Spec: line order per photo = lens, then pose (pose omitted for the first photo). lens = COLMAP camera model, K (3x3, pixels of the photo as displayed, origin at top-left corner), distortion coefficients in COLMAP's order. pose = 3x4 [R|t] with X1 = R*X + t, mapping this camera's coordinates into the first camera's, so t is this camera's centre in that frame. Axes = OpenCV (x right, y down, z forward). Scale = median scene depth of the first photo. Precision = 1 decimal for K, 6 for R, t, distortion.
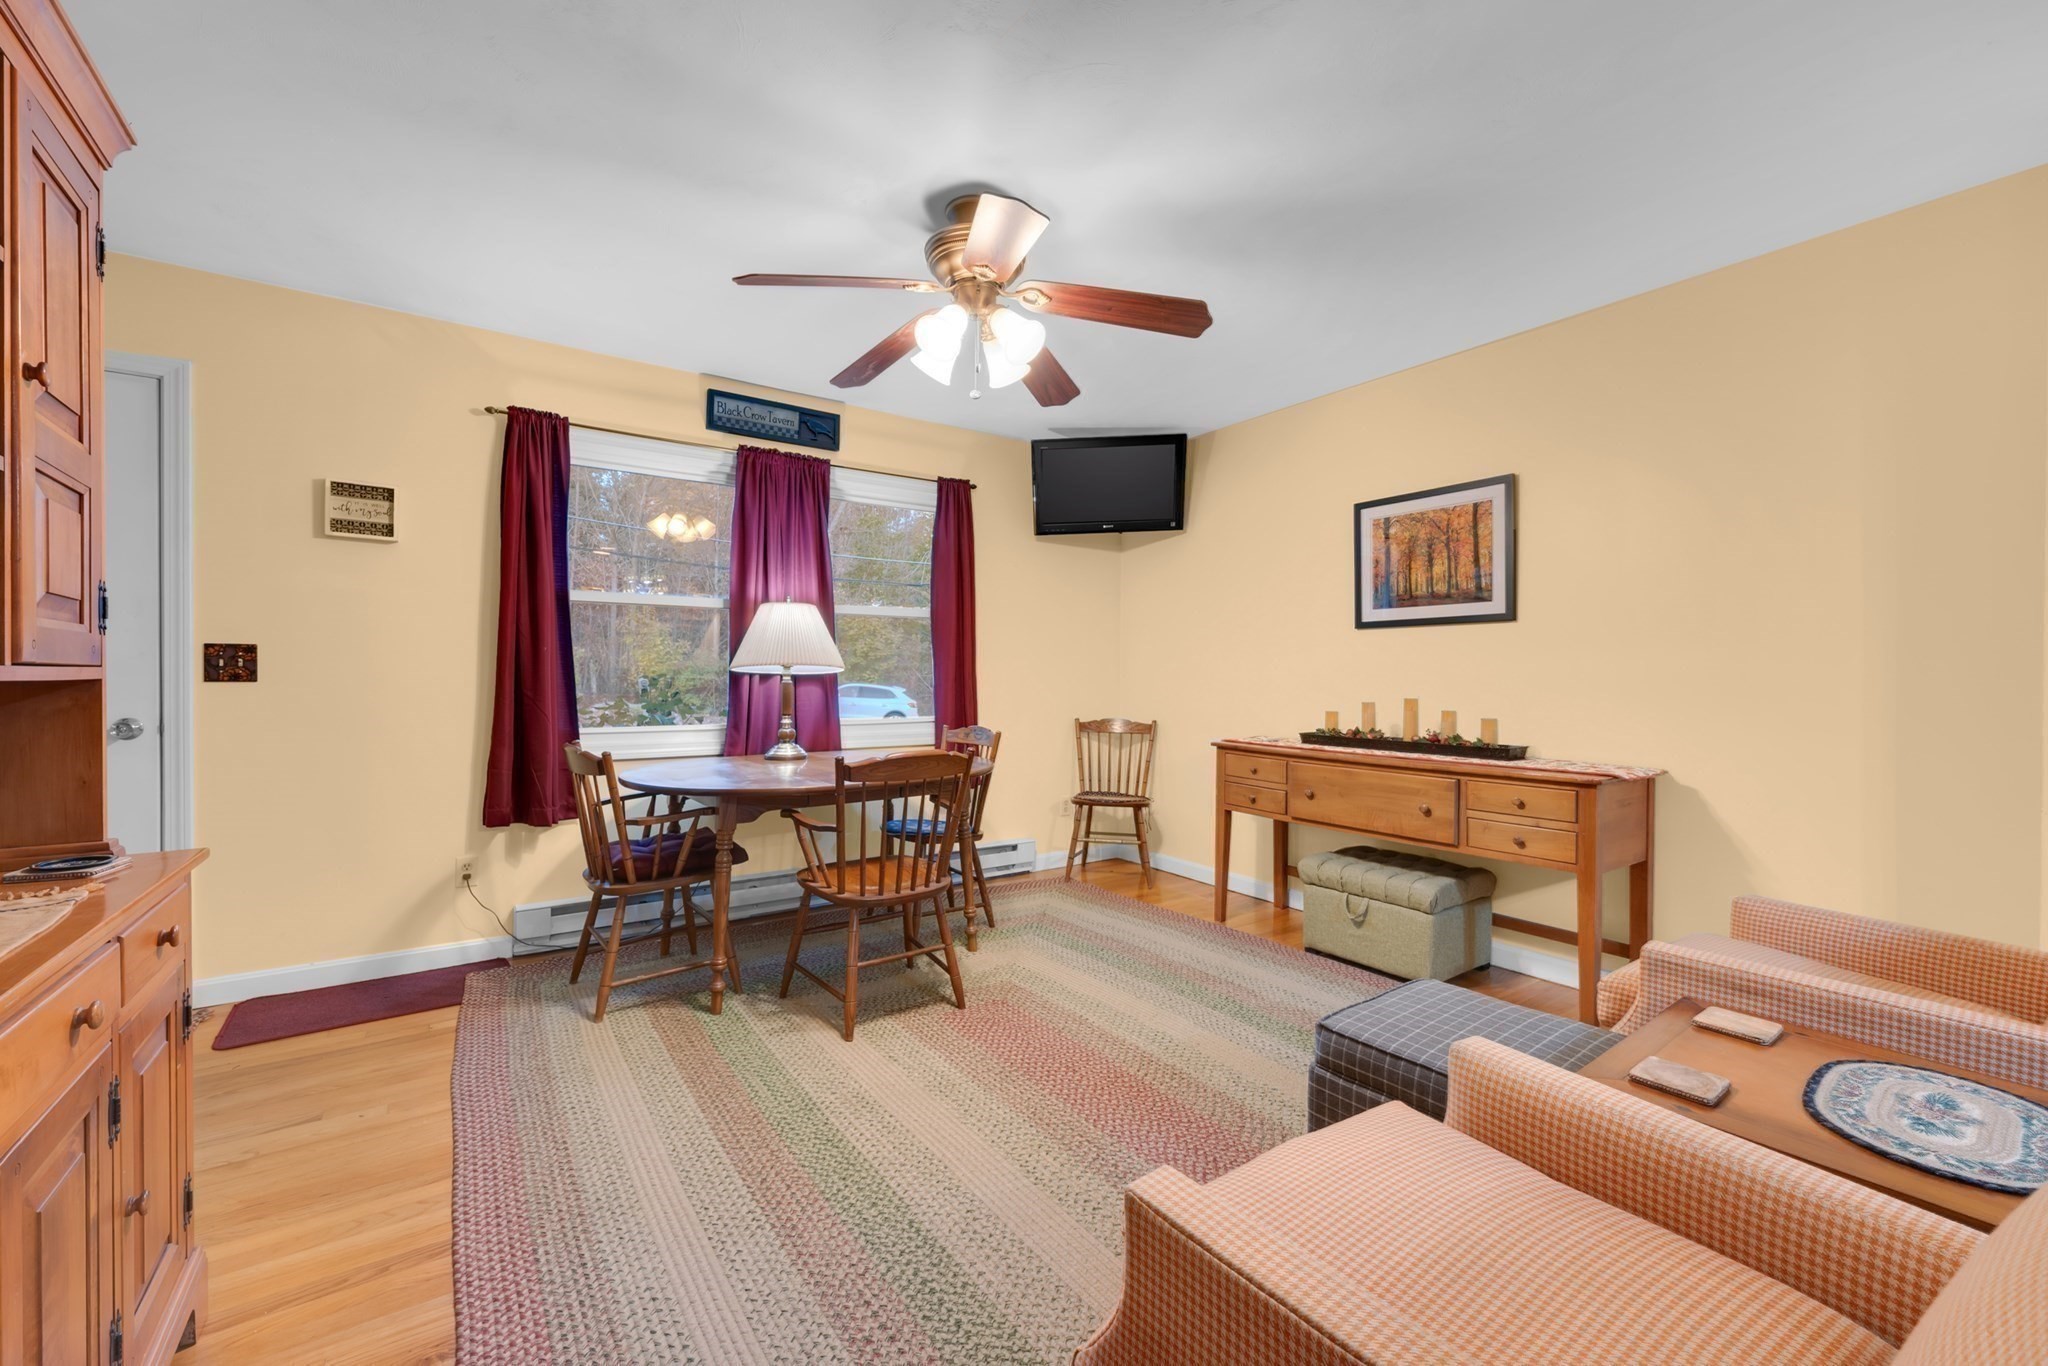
lens RADIAL K [[814.1, 0, 968.9], [0, 814.1, 676.7], [0, 0, 1]] dist [0.000675, 0.000591]
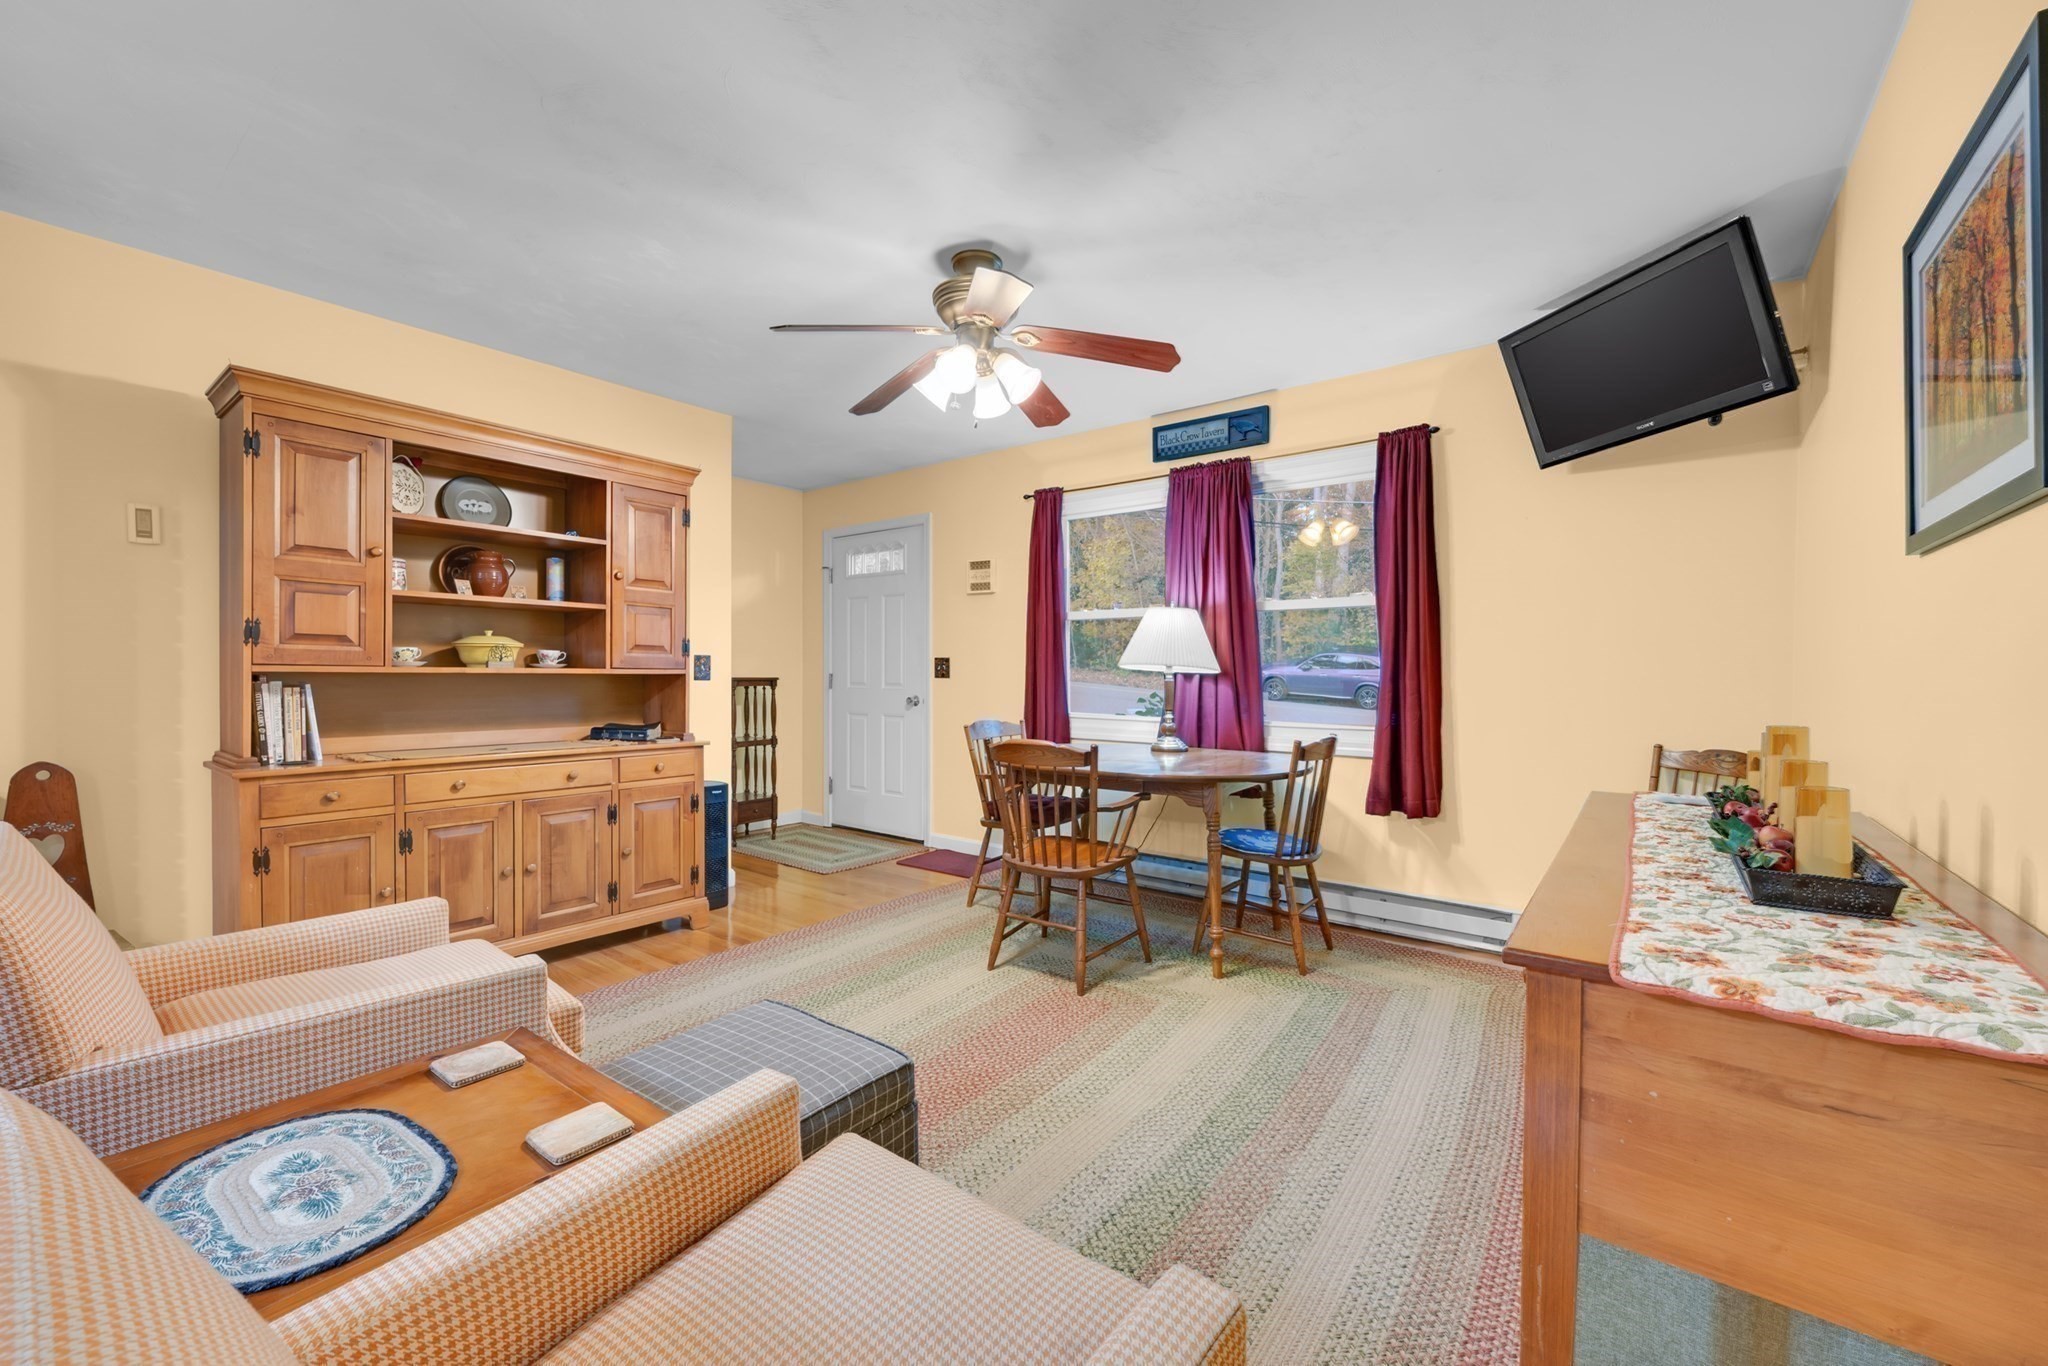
lens RADIAL K [[814.1, 0, 1043.6], [0, 814.1, 679.0], [0, 0, 1]] dist [0.000675, 0.000591]
pose [[0.326725, 0.002845, -0.945115, 0.783866], [-0.005463, 0.999984, 0.001122, 0.004925], [0.945104, 0.004796, 0.326735, 0.507691]]
